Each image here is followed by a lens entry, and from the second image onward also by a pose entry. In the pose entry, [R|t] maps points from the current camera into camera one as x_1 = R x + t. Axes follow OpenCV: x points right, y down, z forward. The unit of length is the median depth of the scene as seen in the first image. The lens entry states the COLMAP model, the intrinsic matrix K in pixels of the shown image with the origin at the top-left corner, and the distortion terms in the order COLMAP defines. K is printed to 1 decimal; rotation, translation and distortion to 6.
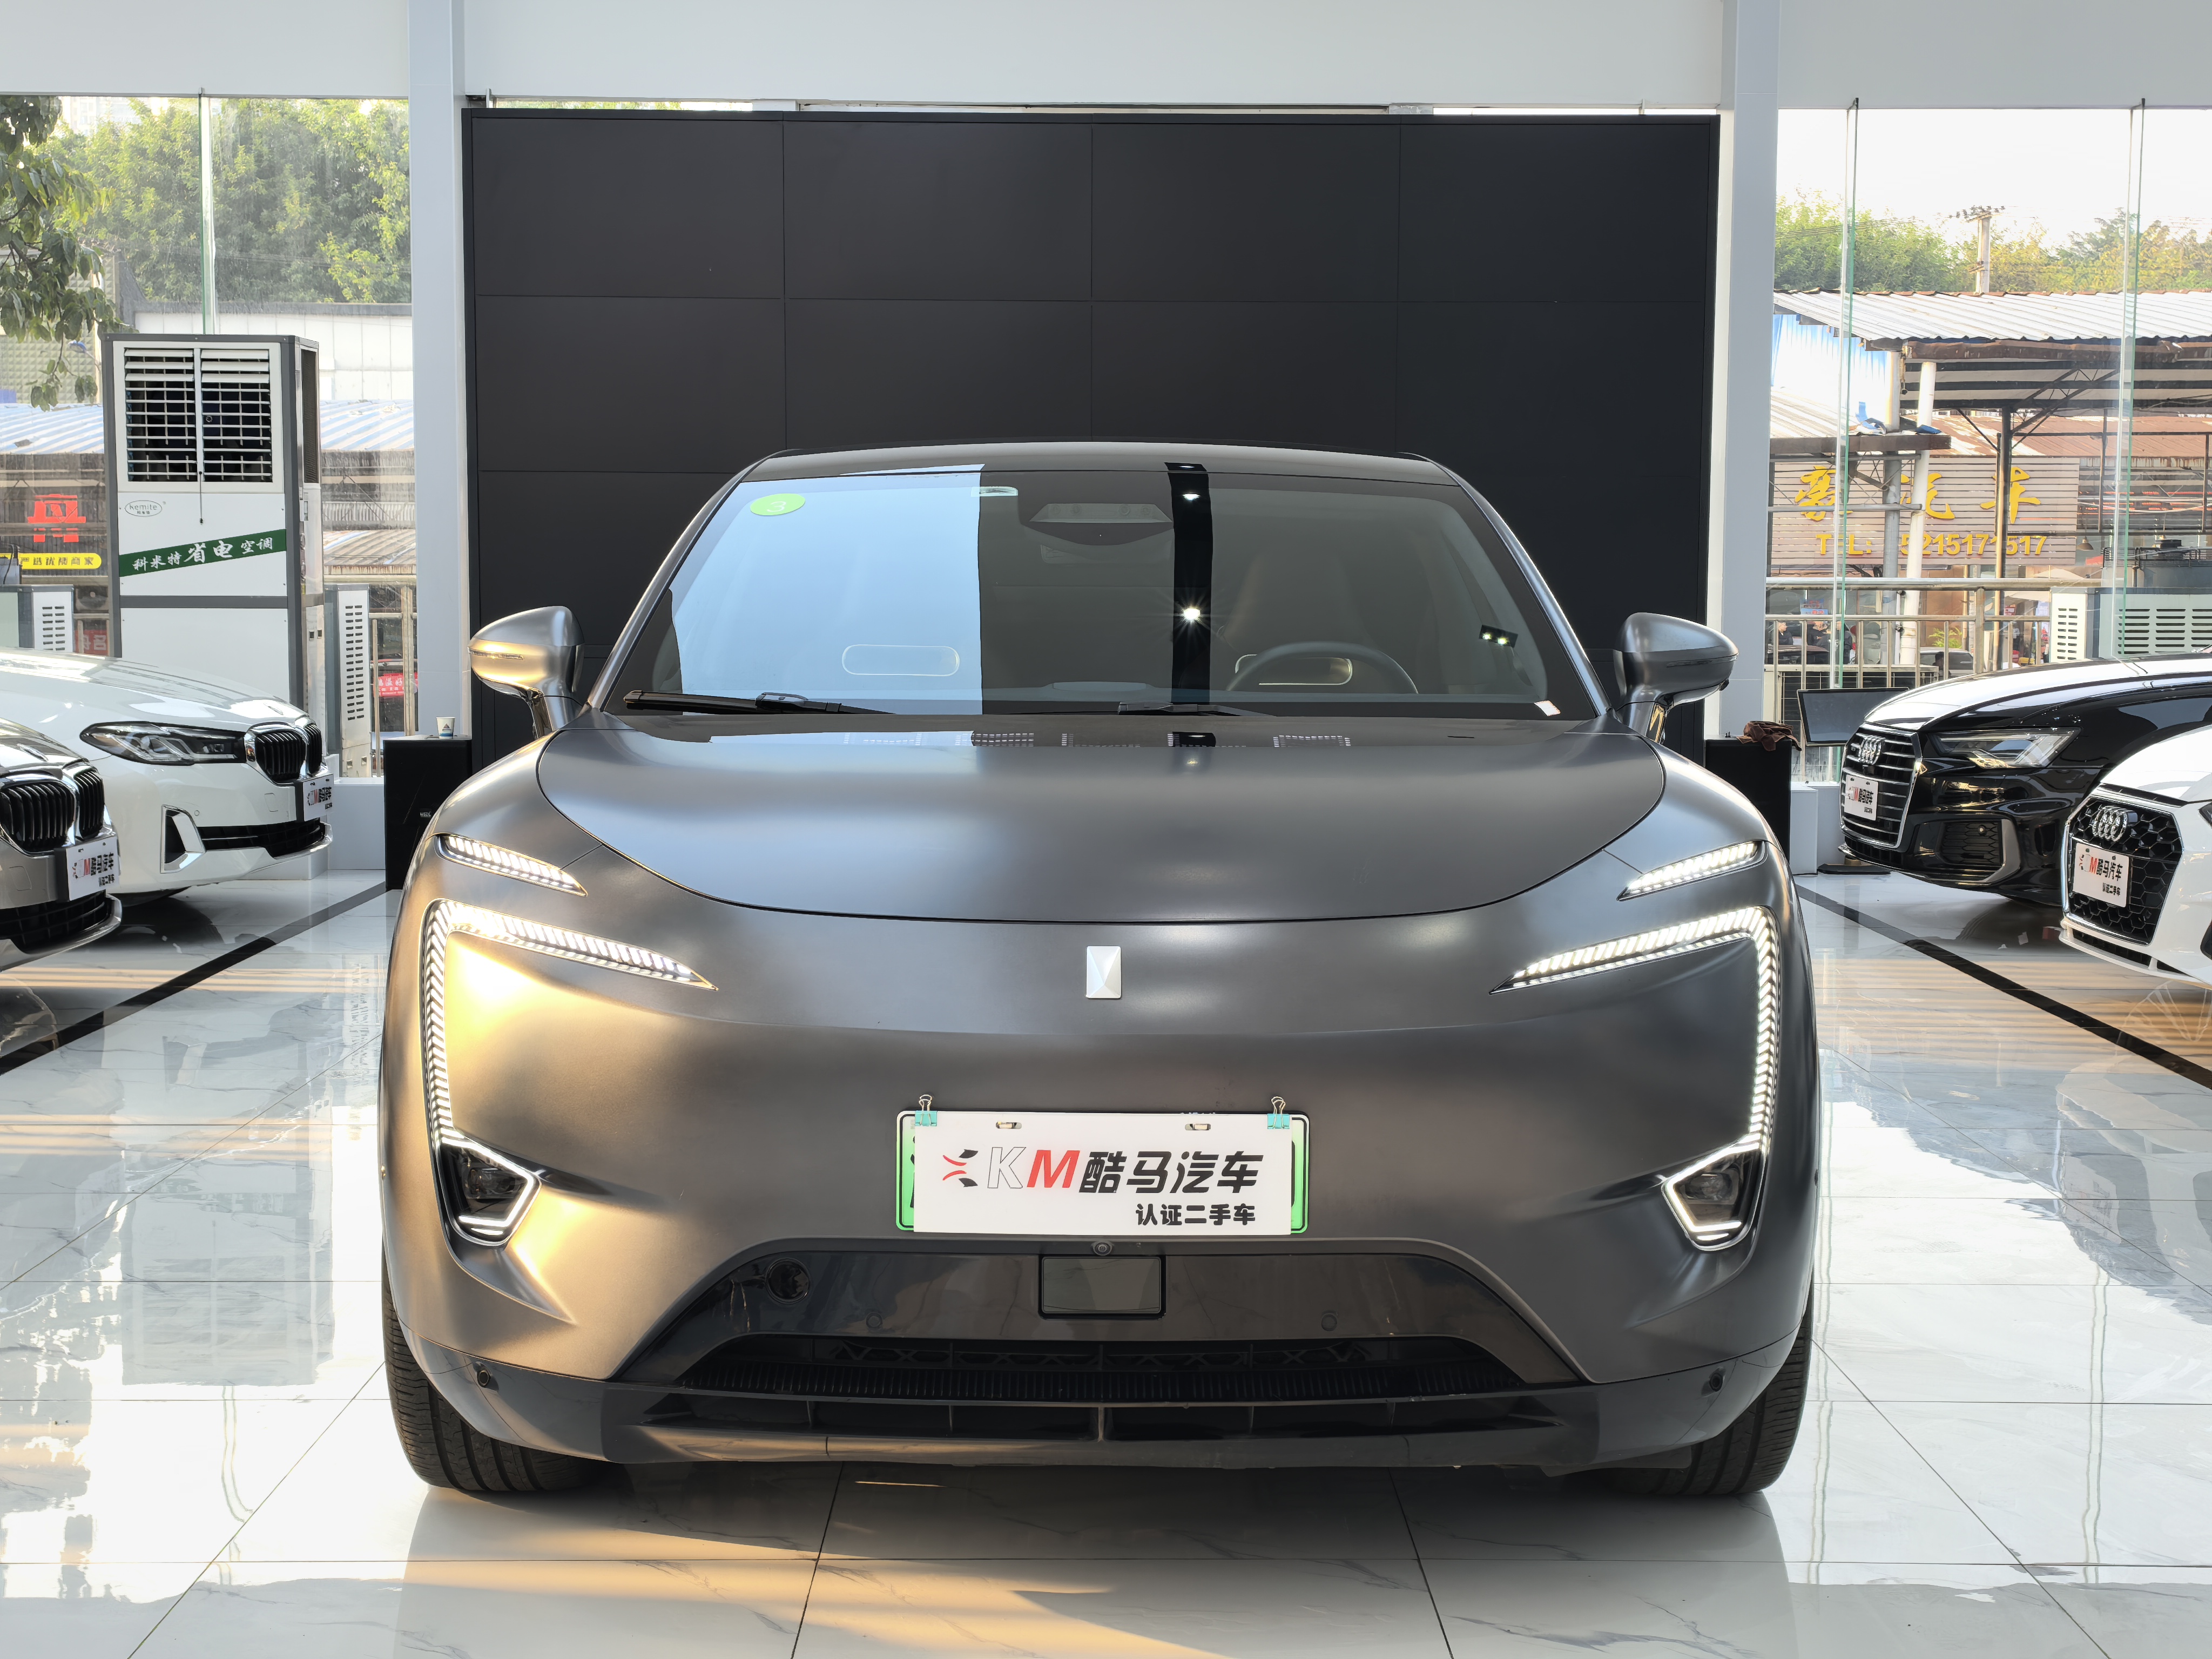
lens RADIAL K [[3111.4, 0, 1101.9], [0, 3111.4, 822.5], [0, 0, 1]] dist [0.099799, 0.000000]
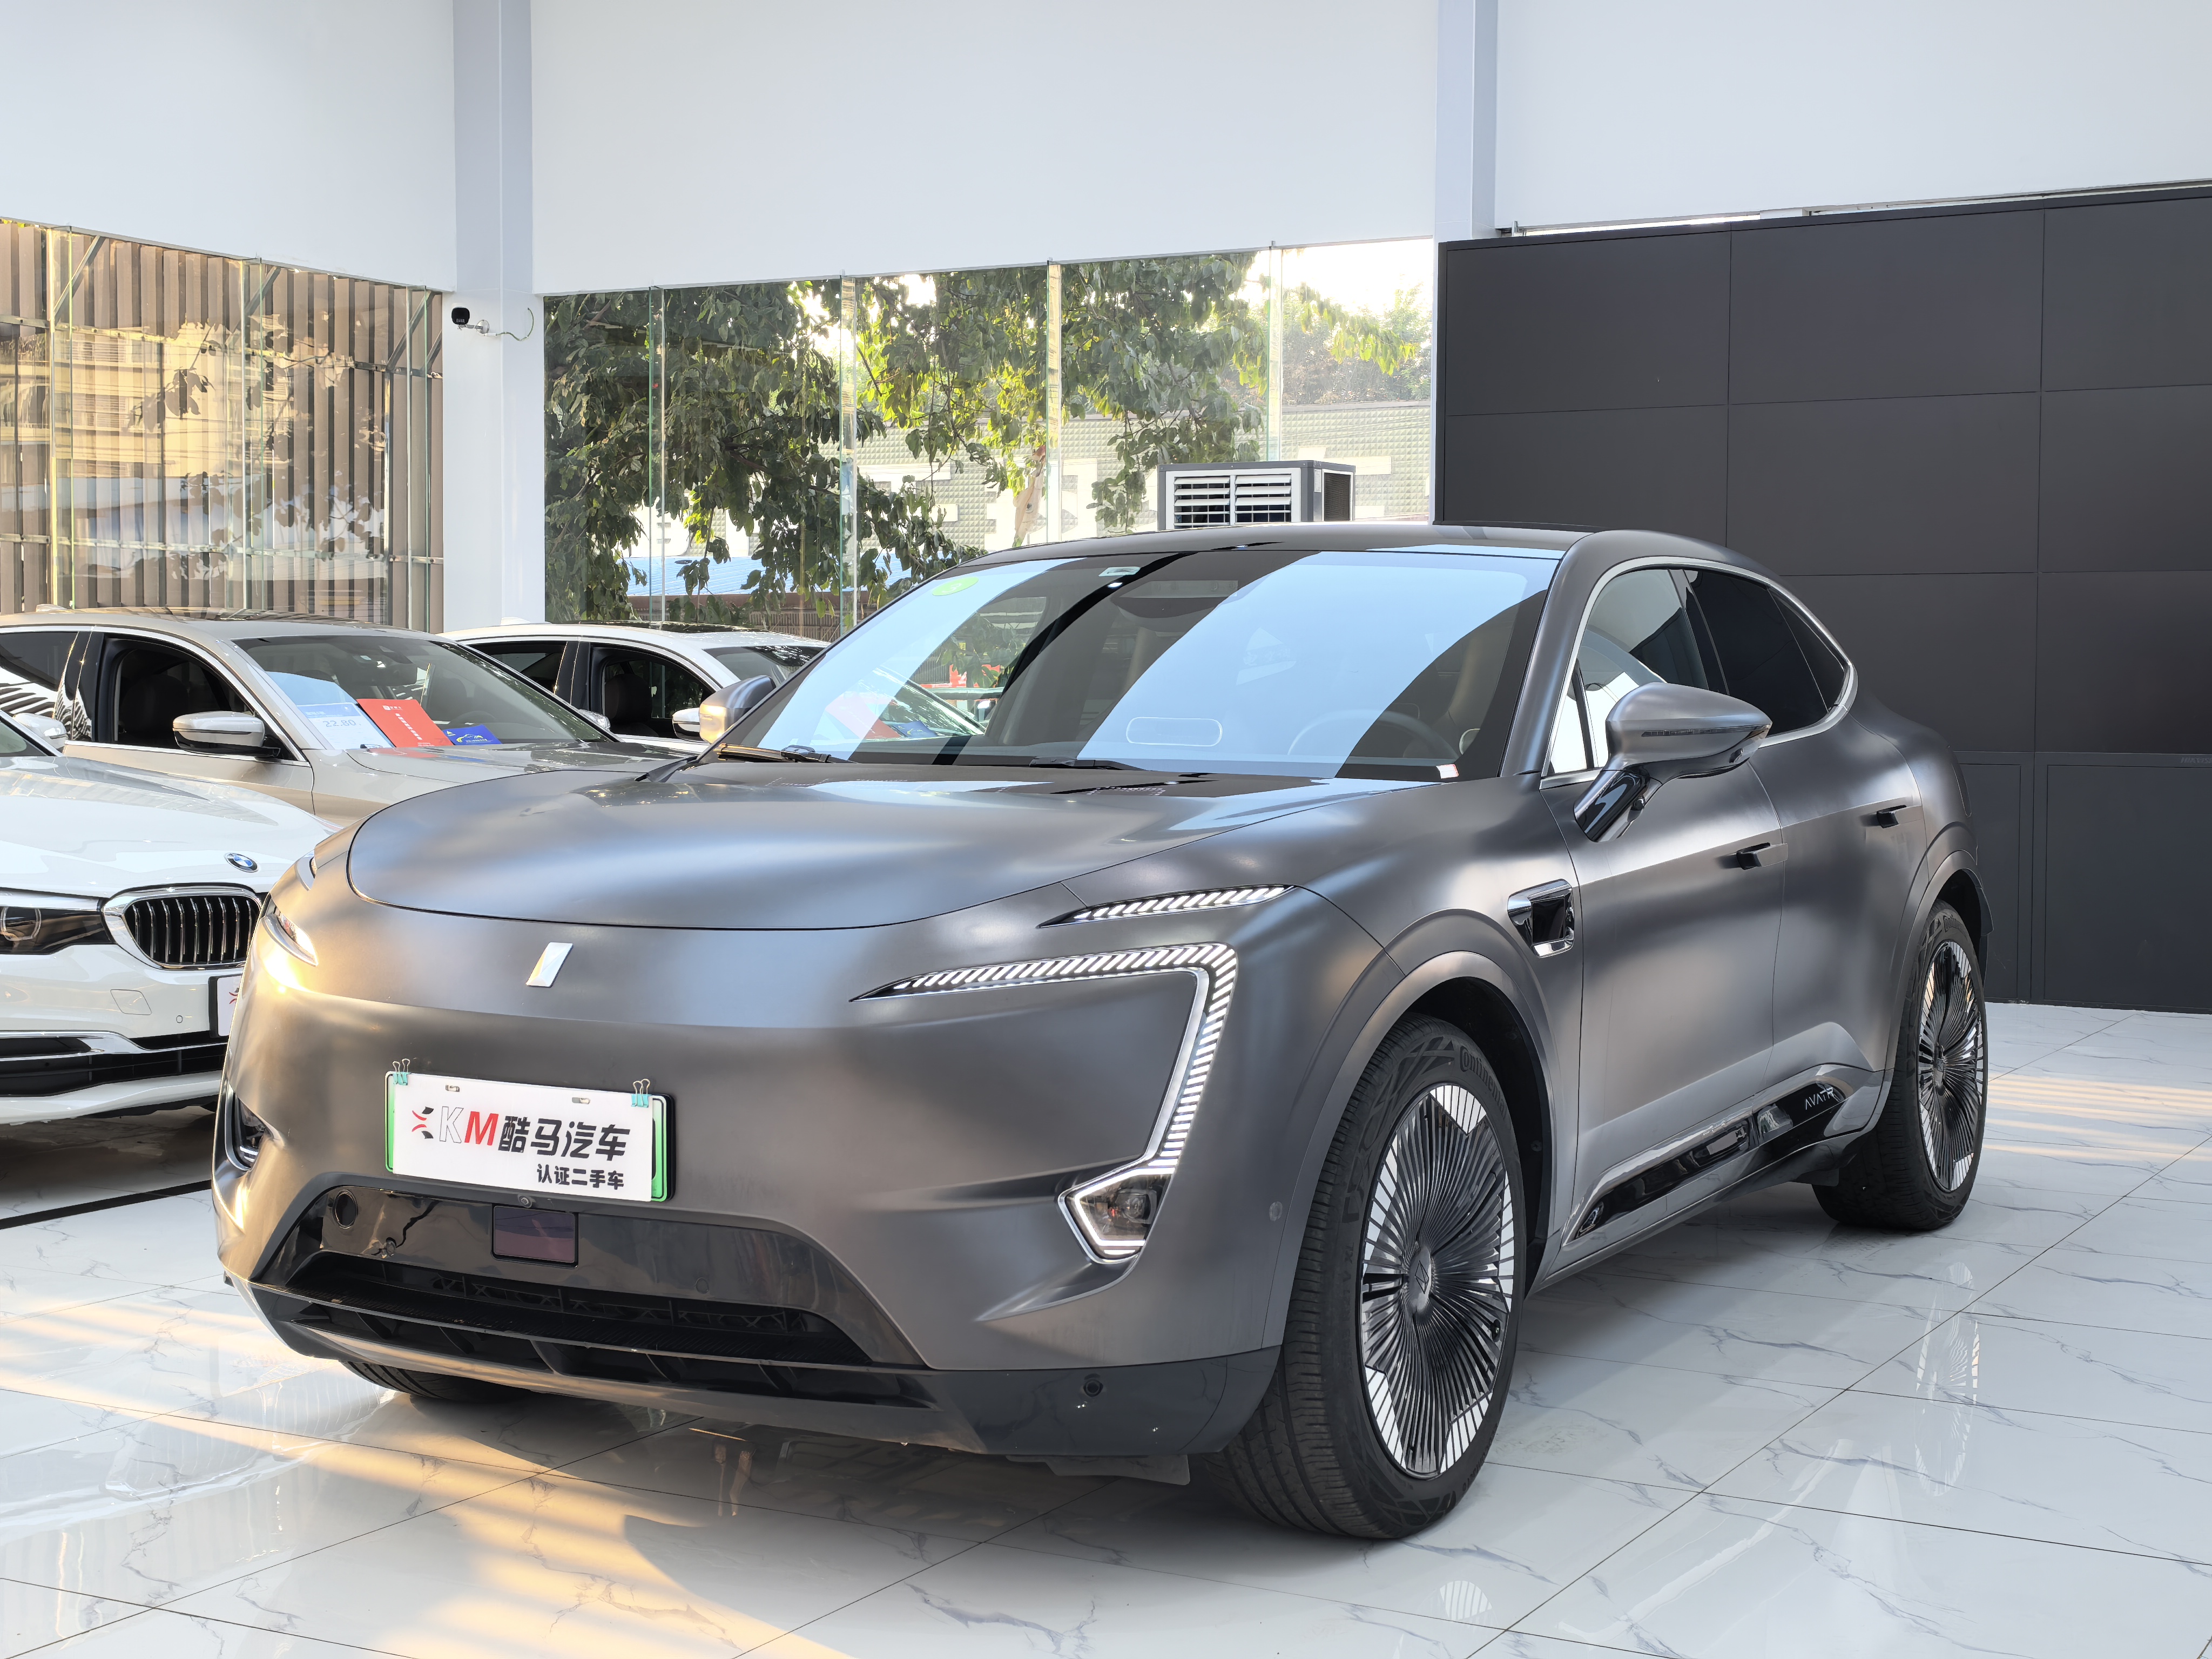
lens RADIAL K [[3111.4, 0, 1103.0], [0, 3111.4, 835.3], [0, 0, 1]] dist [0.099799, 0.000000]
pose [[0.873764, 0.025786, -0.485666, 0.755248], [-0.043412, 0.998743, -0.025076, 0.020429], [0.484409, 0.042994, 0.873785, 0.081210]]
